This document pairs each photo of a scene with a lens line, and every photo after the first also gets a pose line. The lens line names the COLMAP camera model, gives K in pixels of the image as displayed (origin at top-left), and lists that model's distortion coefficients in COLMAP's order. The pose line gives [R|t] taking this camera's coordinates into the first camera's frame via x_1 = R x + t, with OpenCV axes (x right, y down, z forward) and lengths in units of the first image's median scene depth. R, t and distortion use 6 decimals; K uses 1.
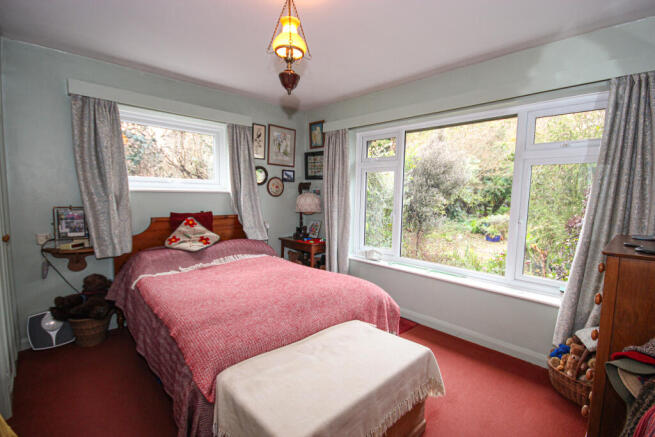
lens RADIAL K [[298.2, 0, 331.6], [0, 298.2, 218.2], [0, 0, 1]] dist [-0.026736, 0.000053]
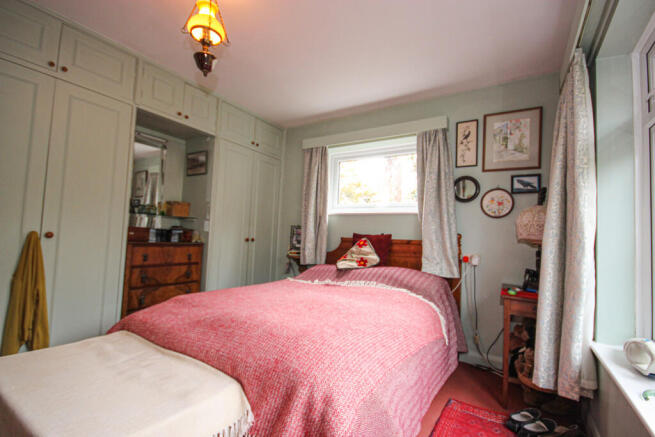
lens RADIAL K [[298.1, 0, 328.9], [0, 298.1, 220.2], [0, 0, 1]] dist [0.002253, 0.000155]
pose [[0.249103, -0.066065, -0.966221, 0.392979], [-0.113971, 0.988739, -0.096987, 0.040830], [0.961747, 0.134281, 0.238769, 0.561619]]
